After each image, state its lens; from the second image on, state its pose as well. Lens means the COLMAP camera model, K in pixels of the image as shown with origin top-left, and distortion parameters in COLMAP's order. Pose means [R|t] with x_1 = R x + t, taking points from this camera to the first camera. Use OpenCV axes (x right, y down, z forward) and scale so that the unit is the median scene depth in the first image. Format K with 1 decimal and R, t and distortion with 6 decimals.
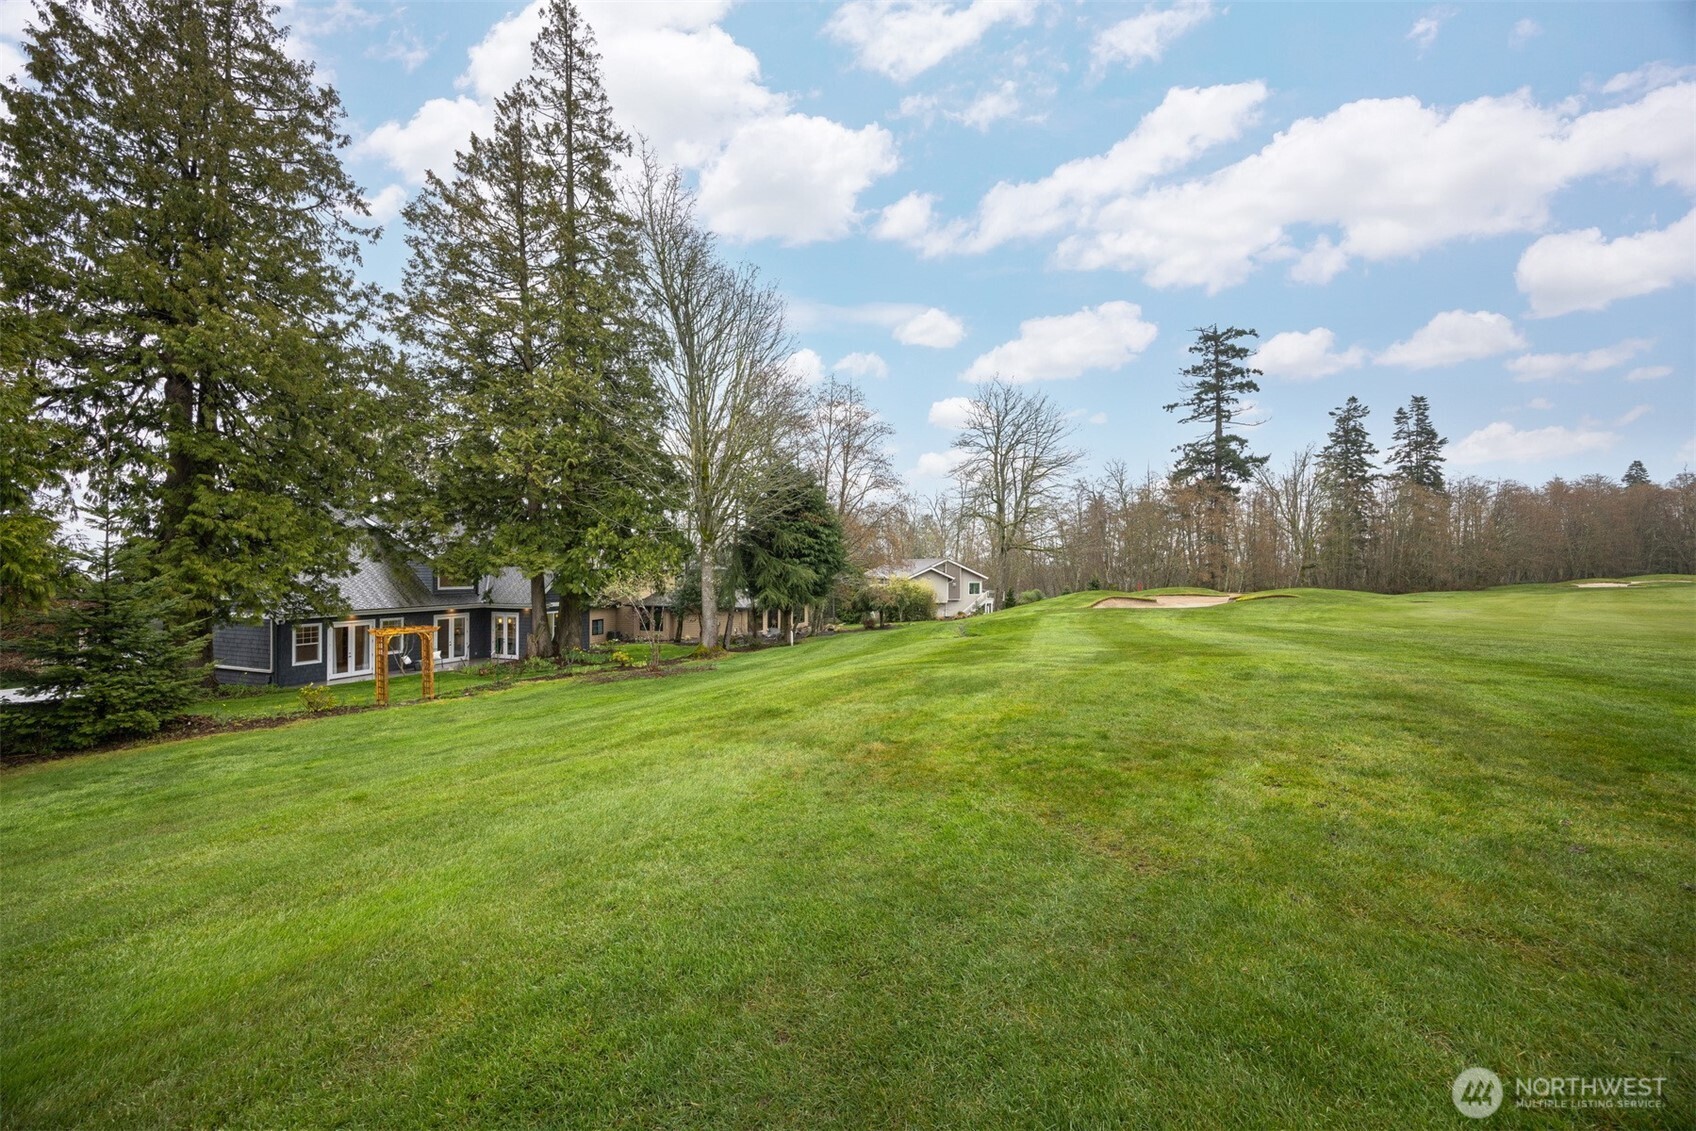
lens RADIAL K [[653.4, 0, 839.4], [0, 653.4, 565.7], [0, 0, 1]] dist [0.003795, 0.000461]
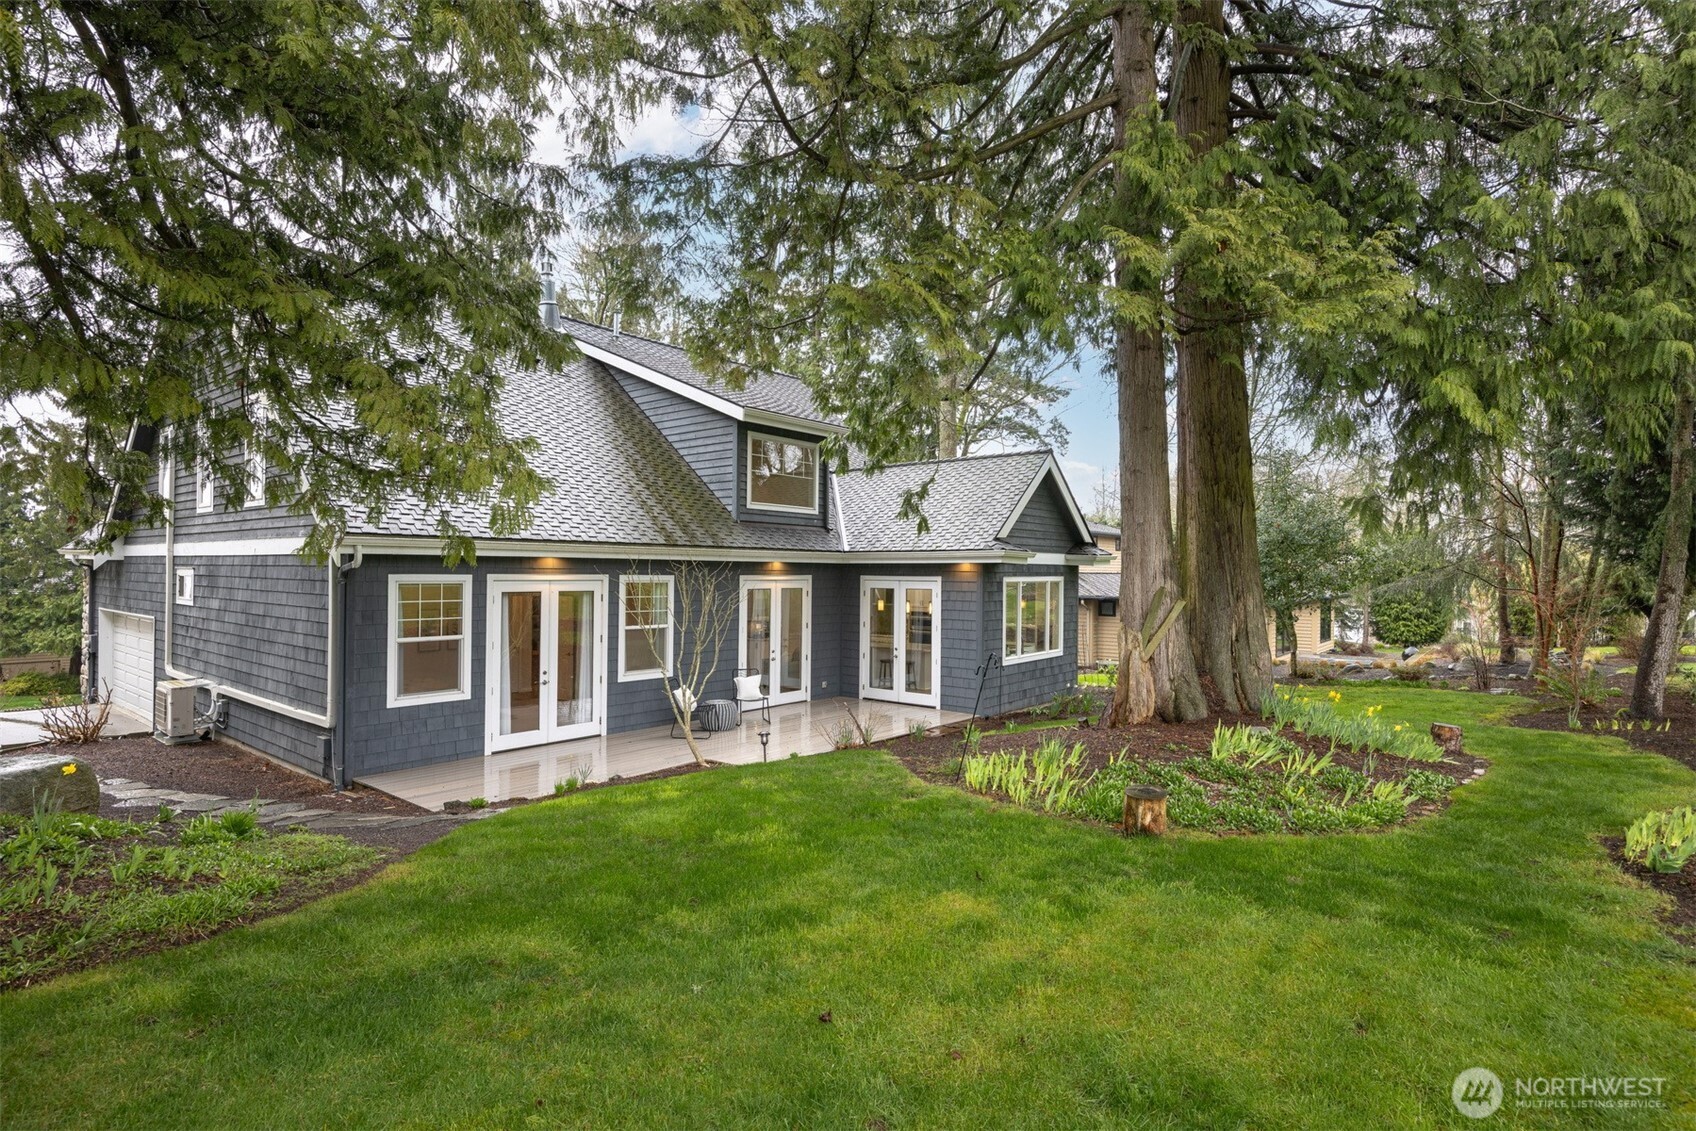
lens RADIAL K [[849.4, 0, 850.8], [0, 849.4, 568.3], [0, 0, 1]] dist [-0.005015, -0.000213]
pose [[0.960526, 0.004246, -0.278156, -0.480571], [-0.006148, 0.999963, -0.005966, 0.082721], [0.278121, 0.007440, 0.960517, 0.631381]]
